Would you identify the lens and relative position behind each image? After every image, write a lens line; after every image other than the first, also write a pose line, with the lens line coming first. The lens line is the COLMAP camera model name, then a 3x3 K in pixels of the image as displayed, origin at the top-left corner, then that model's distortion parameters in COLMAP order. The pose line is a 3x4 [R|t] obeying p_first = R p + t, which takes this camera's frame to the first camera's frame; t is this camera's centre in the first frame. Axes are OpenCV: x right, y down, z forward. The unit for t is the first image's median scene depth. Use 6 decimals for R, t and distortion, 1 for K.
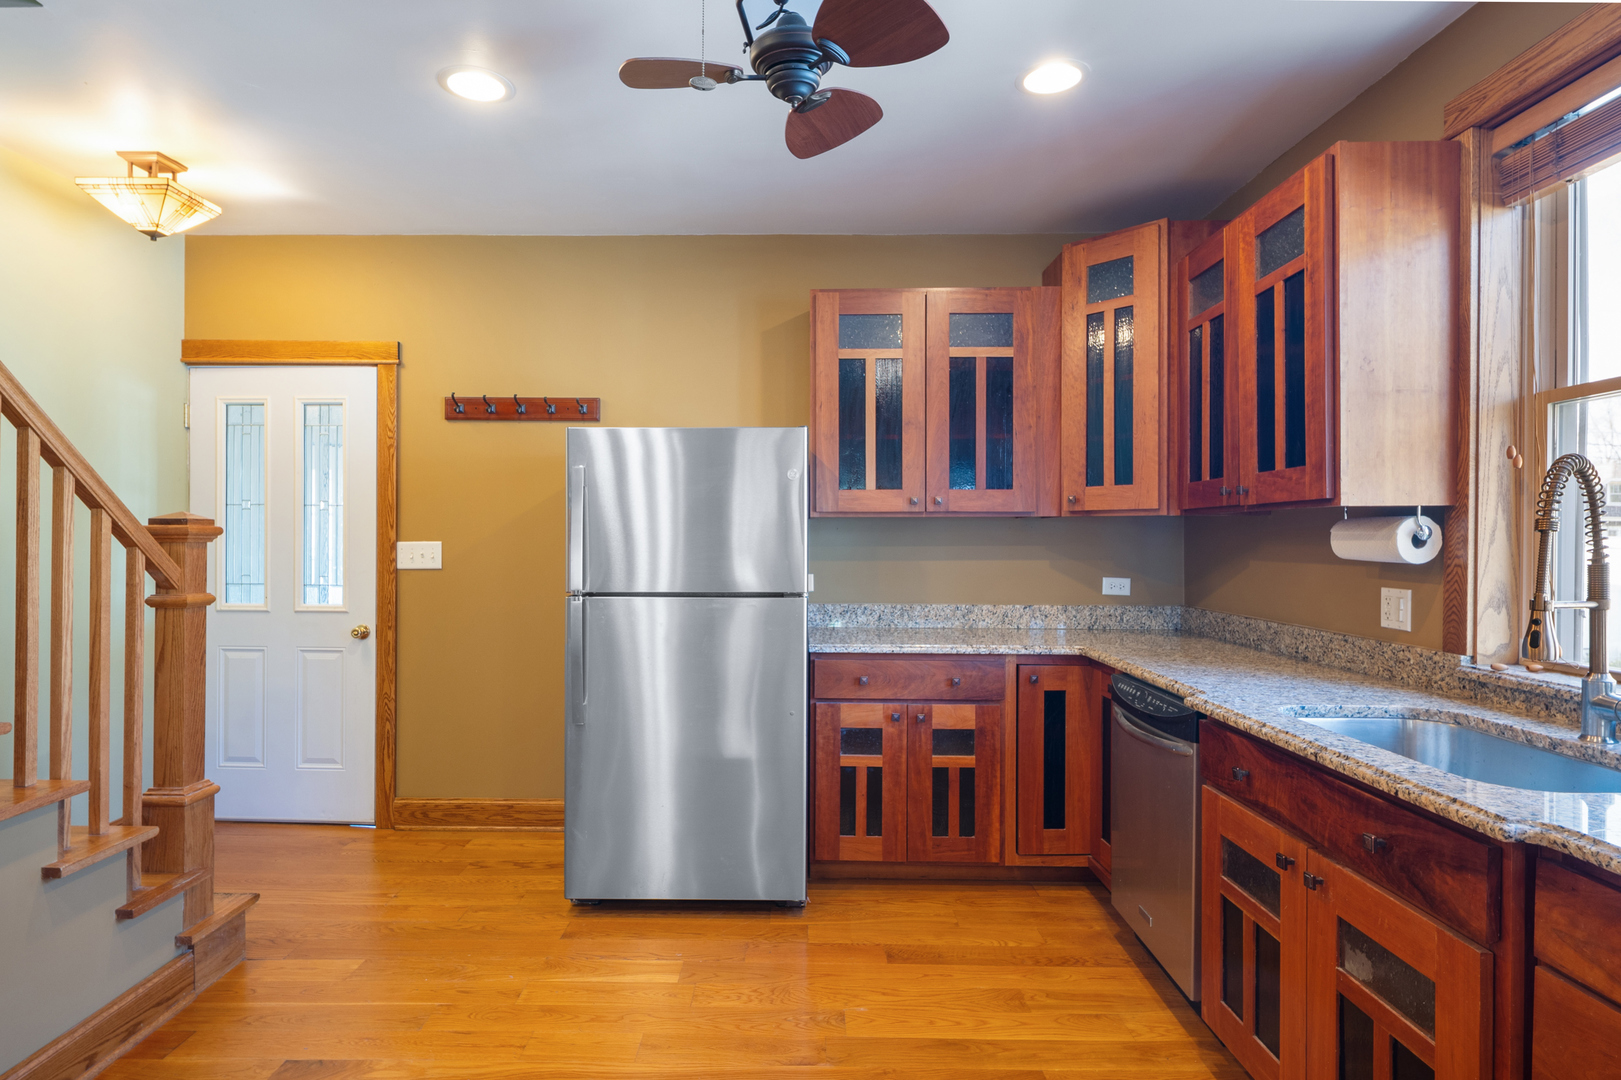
lens RADIAL K [[866.8, 0, 782.7], [0, 866.8, 542.6], [0, 0, 1]] dist [0.012525, -0.009448]
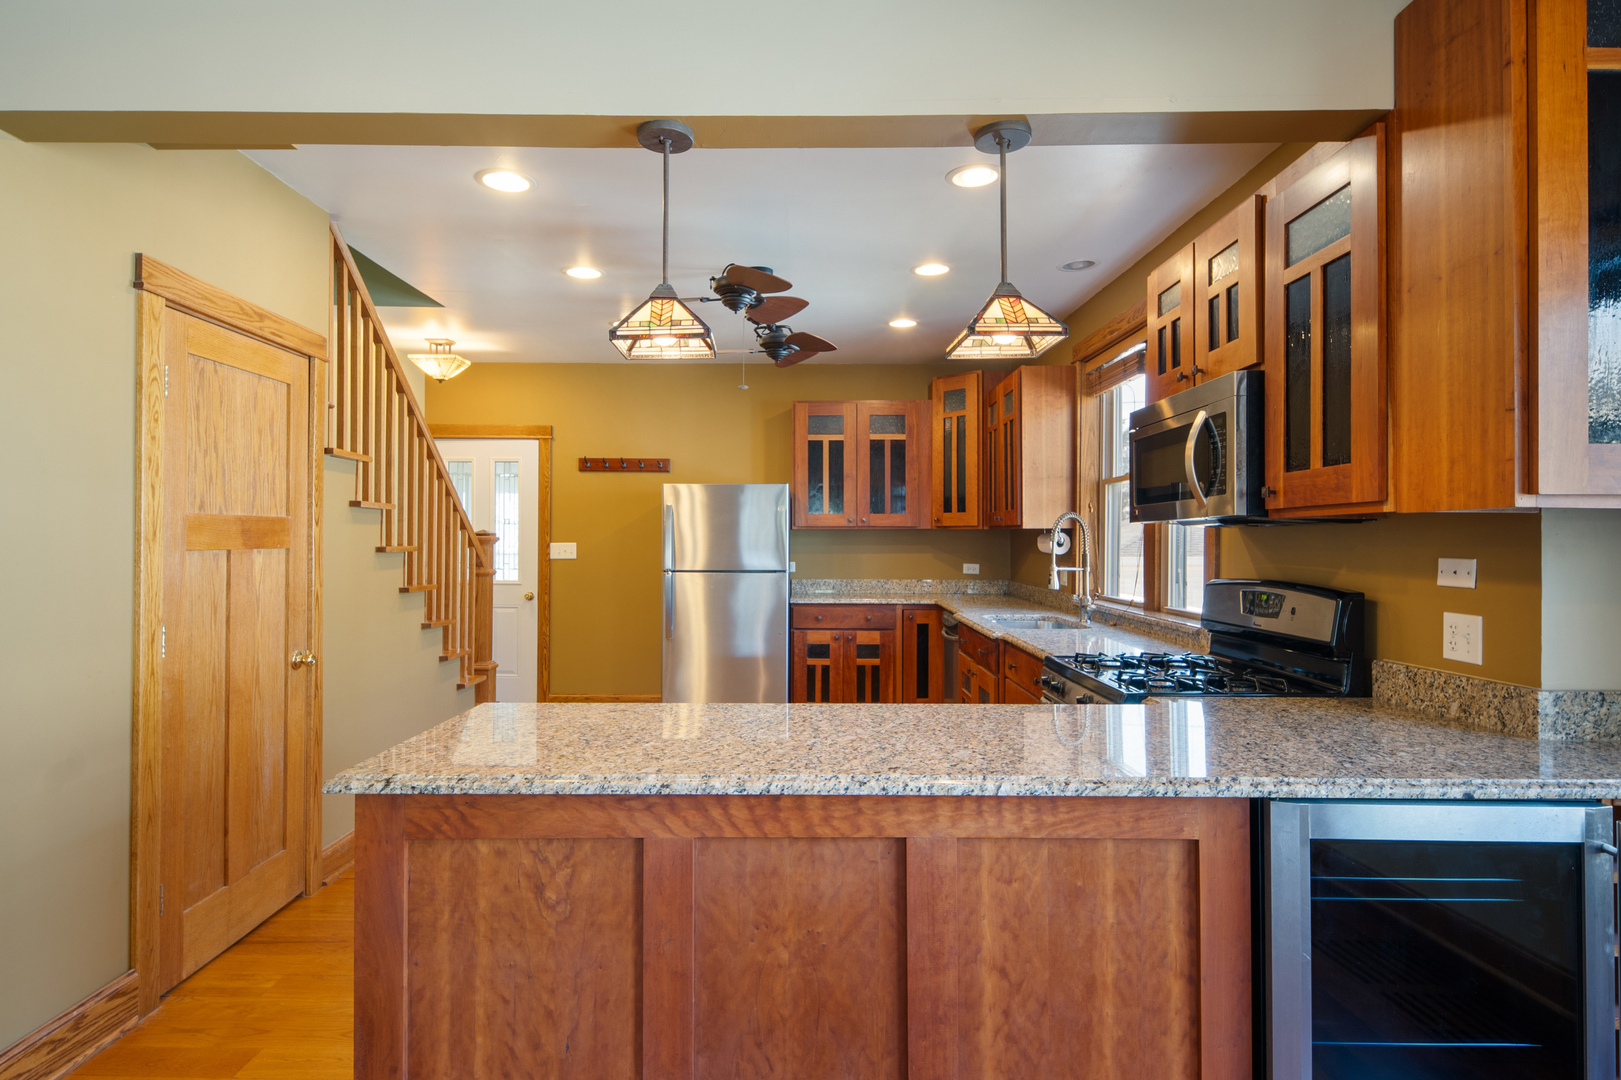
lens RADIAL K [[866.8, 0, 802.2], [0, 866.8, 536.3], [0, 0, 1]] dist [0.012525, -0.009448]
pose [[0.999888, -0.000033, 0.014944, 0.028440], [0.000095, 0.999992, -0.004105, -0.008596], [-0.014944, 0.004106, 0.999880, -0.854740]]
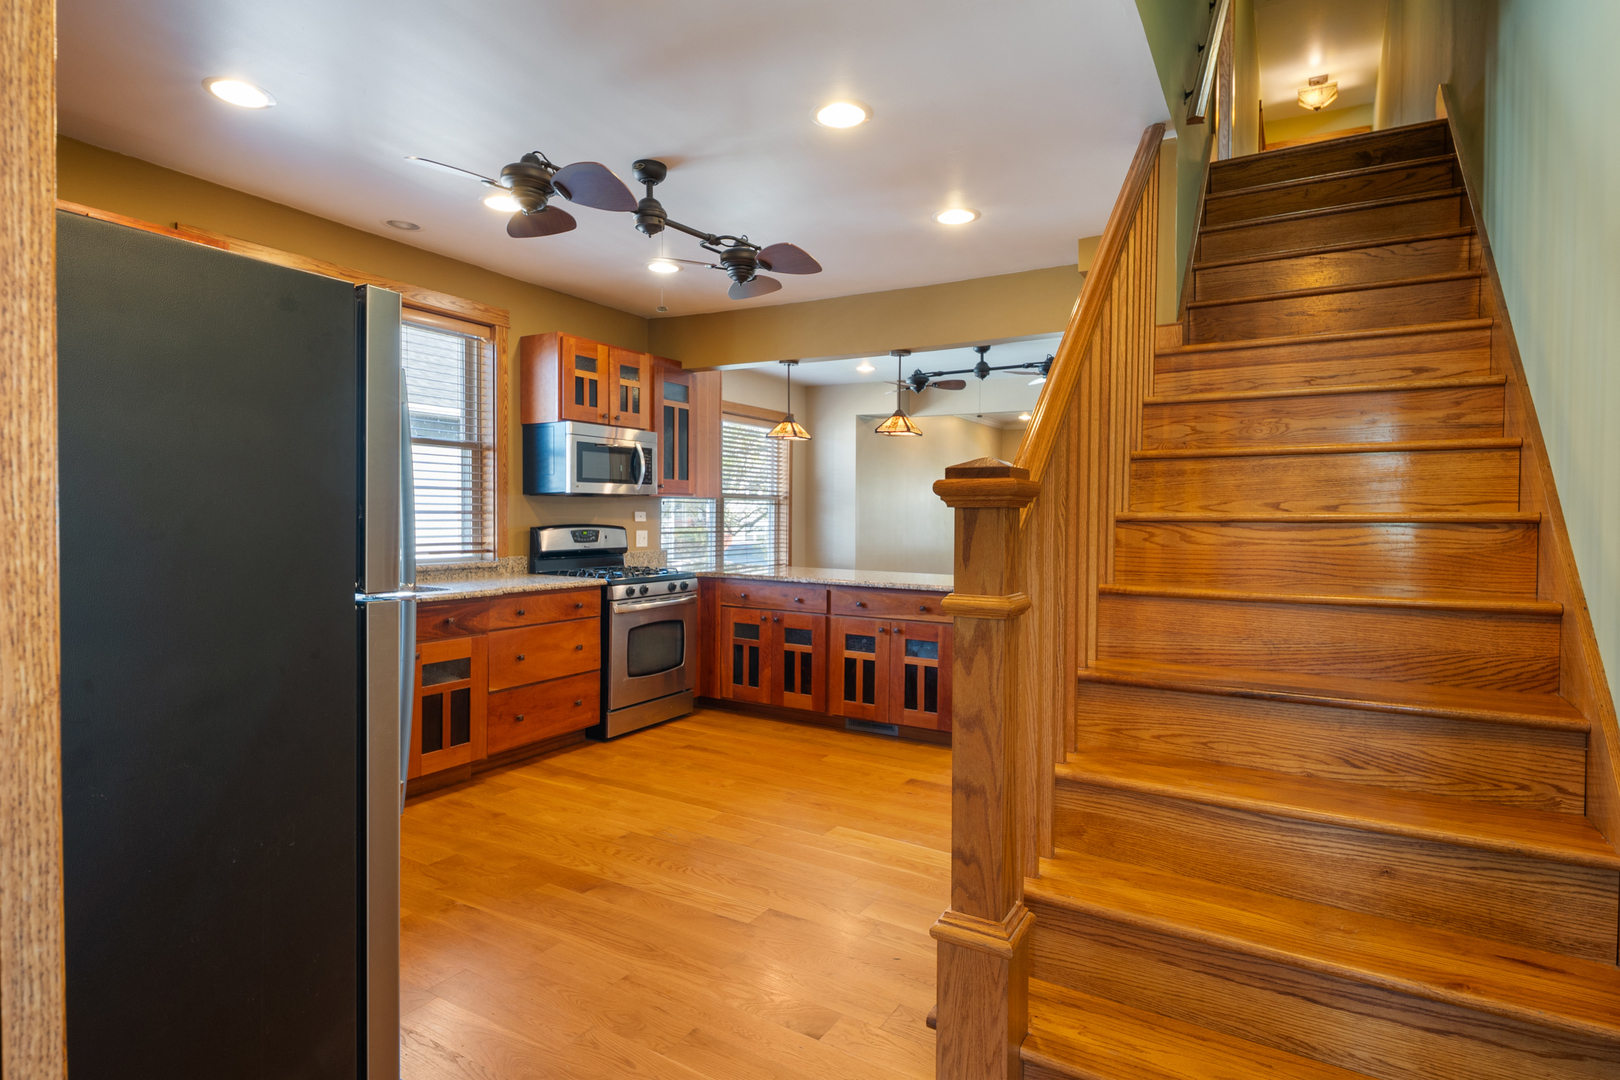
lens RADIAL K [[826.3, 0, 777.9], [0, 826.3, 540.0], [0, 0, 1]] dist [0.000720, -0.000004]
pose [[-0.854785, -0.027997, 0.518226, -0.677209], [-0.011916, 0.999339, 0.034334, 0.002358], [-0.518845, 0.023173, -0.854554, 1.227686]]
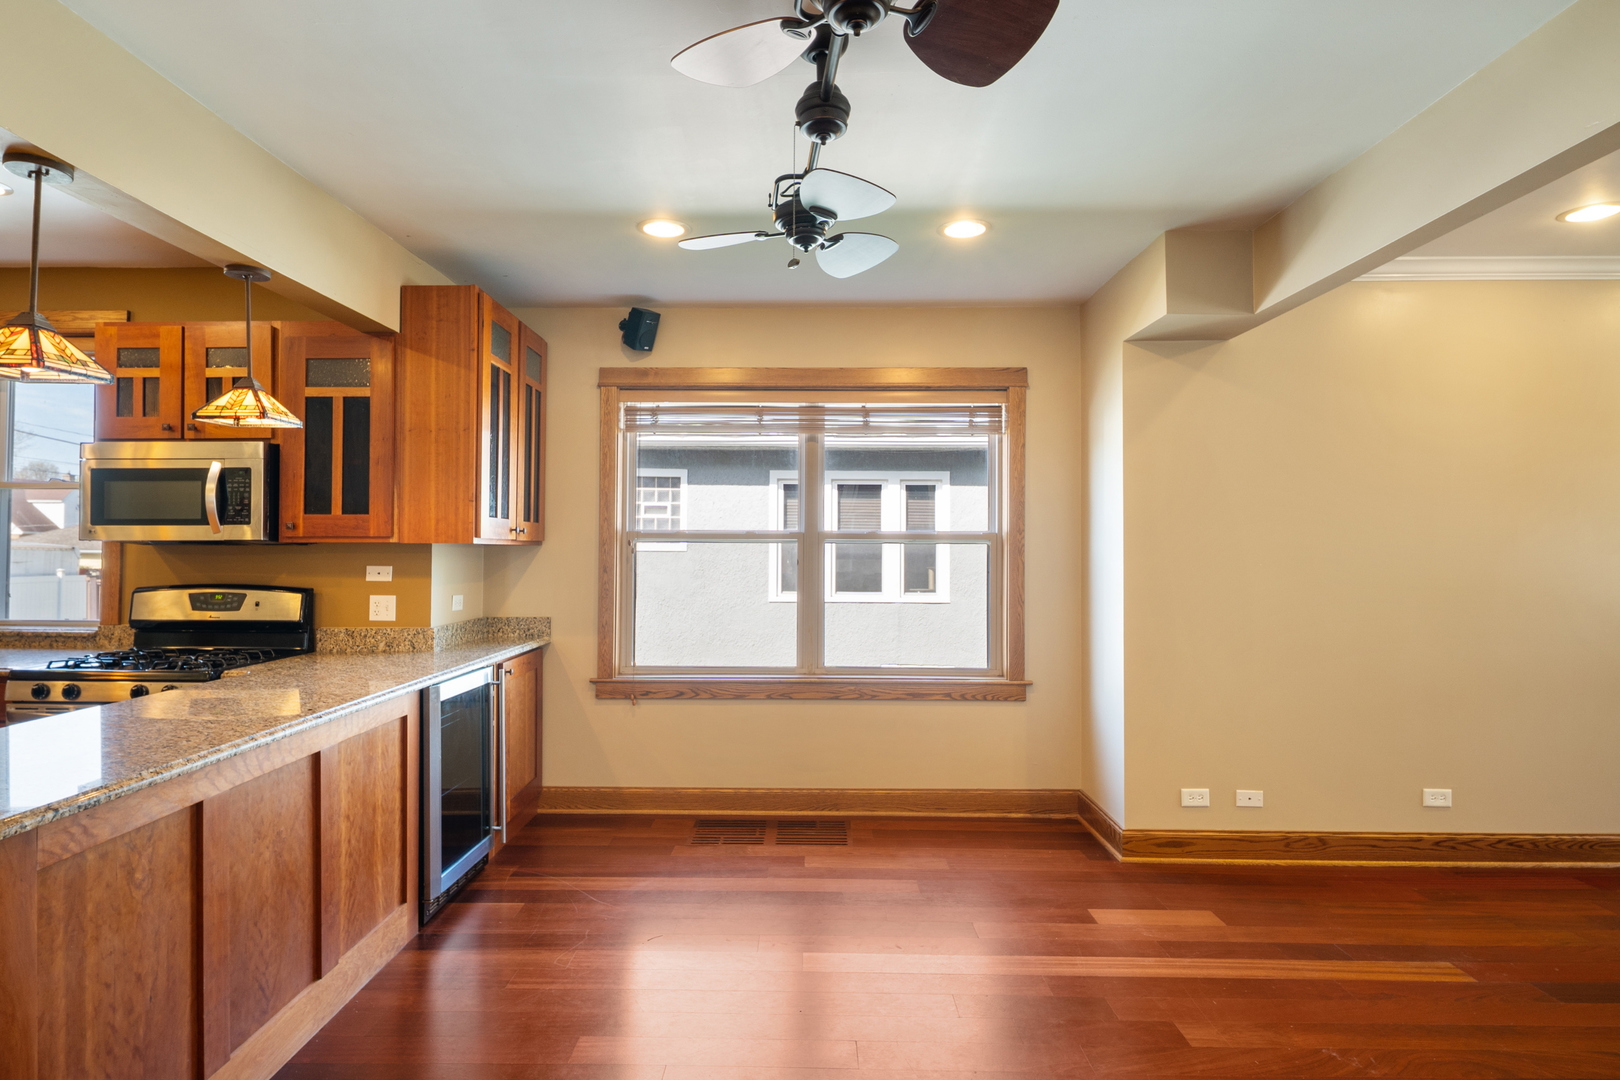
lens RADIAL K [[866.2, 0, 795.5], [0, 866.2, 540.7], [0, 0, 1]] dist [0.012525, -0.009448]
pose [[-0.004692, 0.005432, 0.999974, -0.707672], [-0.005337, 0.999971, -0.005457, -0.026632], [-0.999975, -0.005362, -0.004662, -0.783181]]
